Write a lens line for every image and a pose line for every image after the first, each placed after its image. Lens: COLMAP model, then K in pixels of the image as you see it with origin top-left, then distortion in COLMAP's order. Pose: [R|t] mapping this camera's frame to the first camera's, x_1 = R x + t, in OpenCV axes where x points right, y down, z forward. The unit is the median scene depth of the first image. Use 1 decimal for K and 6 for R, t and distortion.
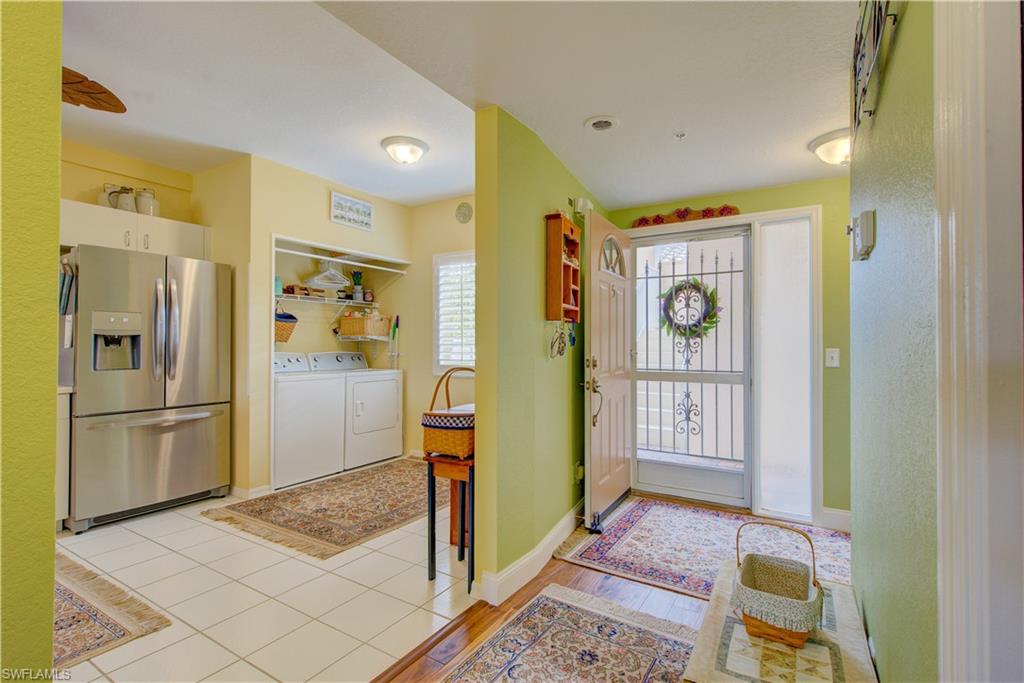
lens RADIAL K [[481.6, 0, 505.2], [0, 481.6, 338.0], [0, 0, 1]] dist [0.004641, -0.001513]
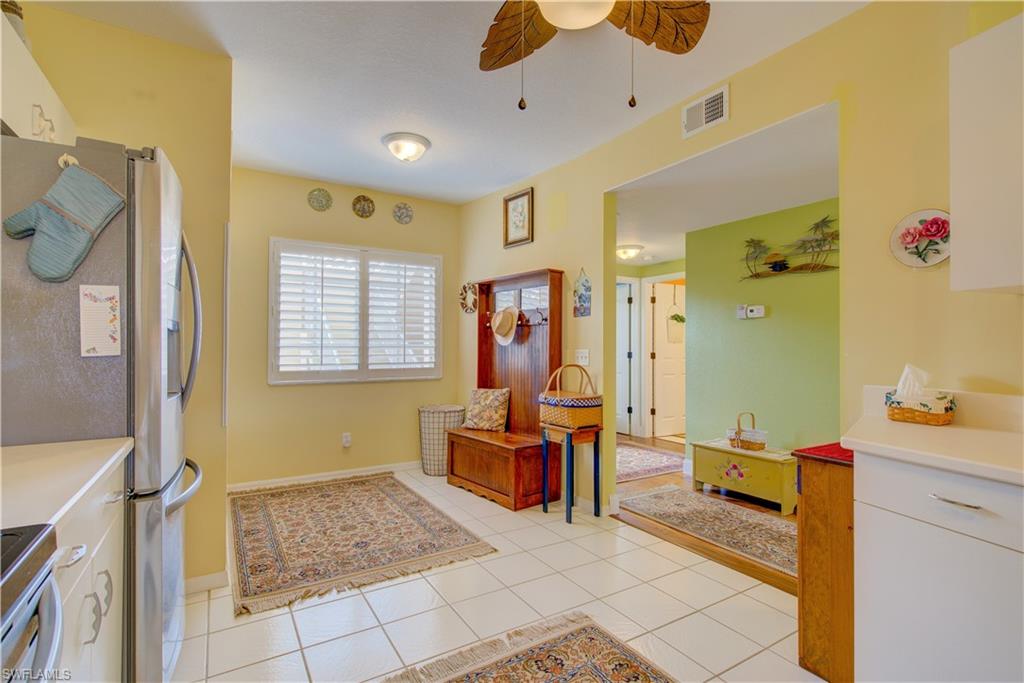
lens RADIAL K [[481.6, 0, 511.8], [0, 481.6, 341.1], [0, 0, 1]] dist [0.004641, -0.001513]
pose [[0.440584, 0.011561, 0.897637, -0.974542], [-0.015245, 0.999869, -0.005395, 0.002654], [-0.897582, -0.011308, 0.440703, 0.378870]]
